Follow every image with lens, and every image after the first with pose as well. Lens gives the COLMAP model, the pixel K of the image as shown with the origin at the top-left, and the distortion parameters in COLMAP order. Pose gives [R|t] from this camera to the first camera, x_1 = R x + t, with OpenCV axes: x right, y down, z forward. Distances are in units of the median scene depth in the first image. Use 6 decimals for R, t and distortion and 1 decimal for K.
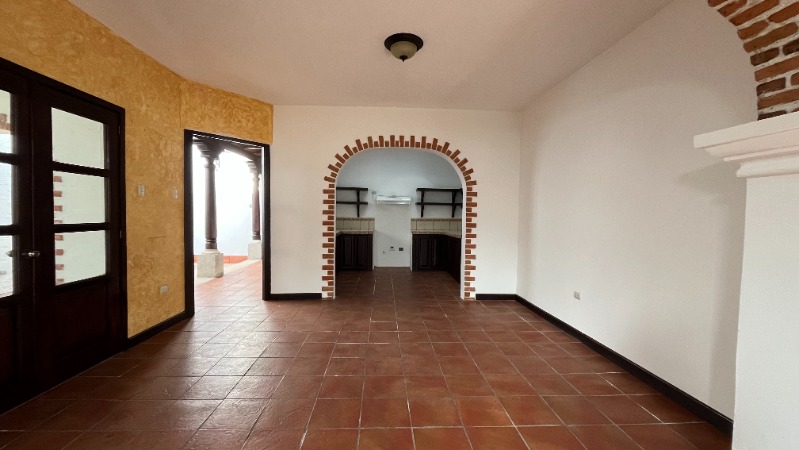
lens RADIAL K [[322.2, 0, 397.9], [0, 322.2, 223.6], [0, 0, 1]] dist [-0.005128, -0.000592]
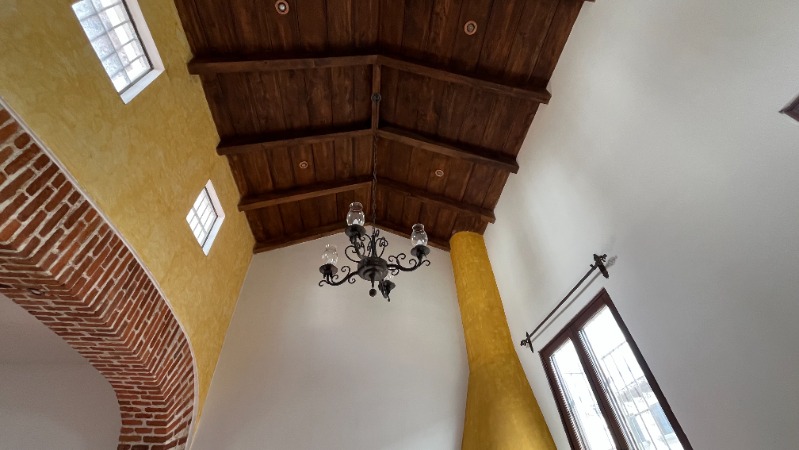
lens RADIAL K [[322.2, 0, 401.4], [0, 322.2, 224.5], [0, 0, 1]] dist [-0.005128, -0.000592]
pose [[-0.041022, 0.678210, 0.733722, -0.365387], [0.066828, 0.734558, -0.675247, -0.024378], [-0.996921, 0.021333, -0.075456, -0.164955]]
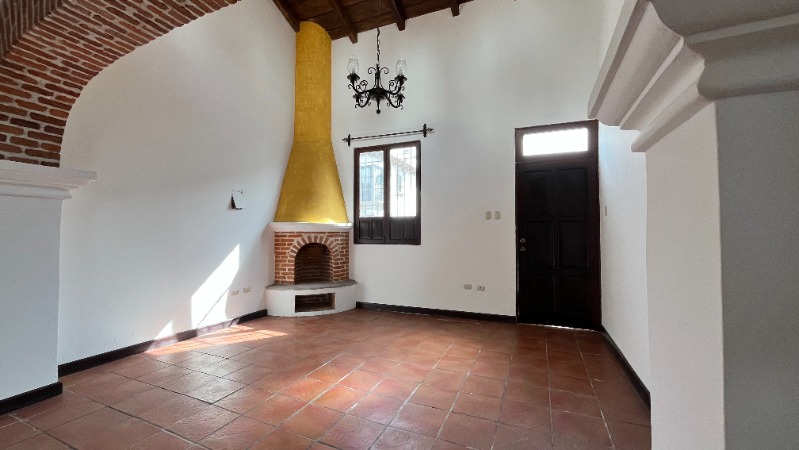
lens RADIAL K [[322.2, 0, 398.2], [0, 322.2, 224.0], [0, 0, 1]] dist [-0.005128, -0.000592]
pose [[-0.894568, 0.000139, 0.446932, -0.350598], [0.002657, 0.999984, 0.005008, -0.003208], [-0.446924, 0.005667, -0.894554, 0.424781]]
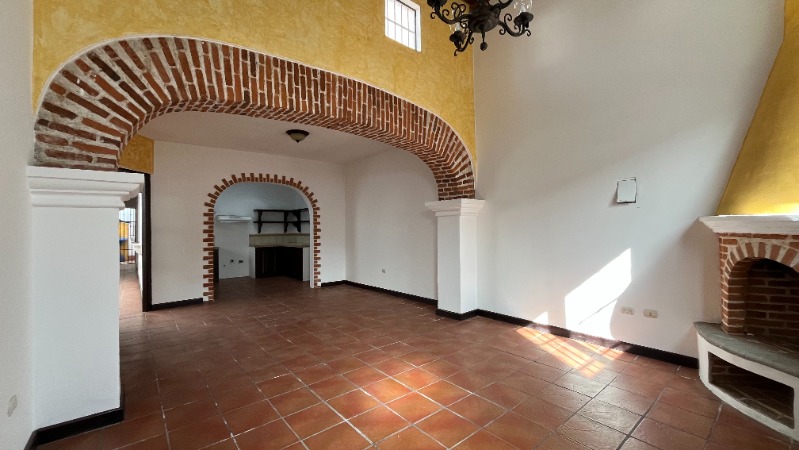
lens RADIAL K [[322.2, 0, 398.3], [0, 322.2, 224.3], [0, 0, 1]] dist [-0.005128, -0.000592]
pose [[0.800848, -0.016211, 0.598649, -0.355015], [0.041136, 0.998762, -0.027985, 0.003070], [-0.597454, 0.047038, 0.800523, -0.413582]]
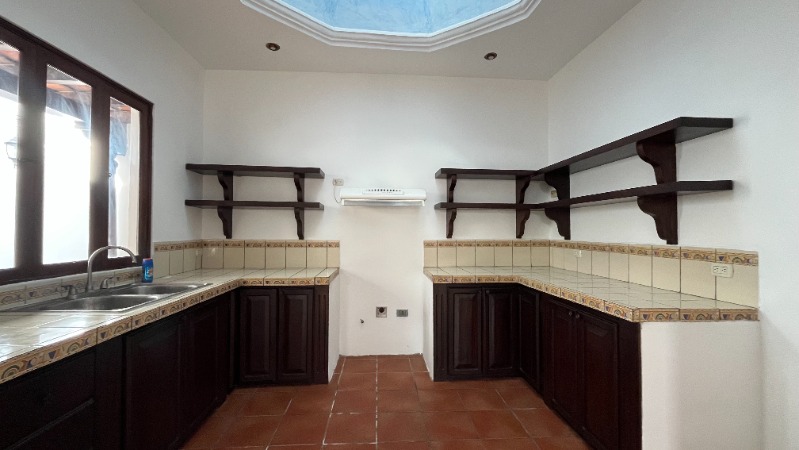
lens RADIAL K [[322.2, 0, 401.7], [0, 322.2, 227.4], [0, 0, 1]] dist [-0.005128, -0.000592]
pose [[0.999367, -0.010125, 0.034104, -0.007271], [0.011663, 0.998910, -0.045192, -0.023493], [-0.033609, 0.045561, 0.998396, 0.892941]]
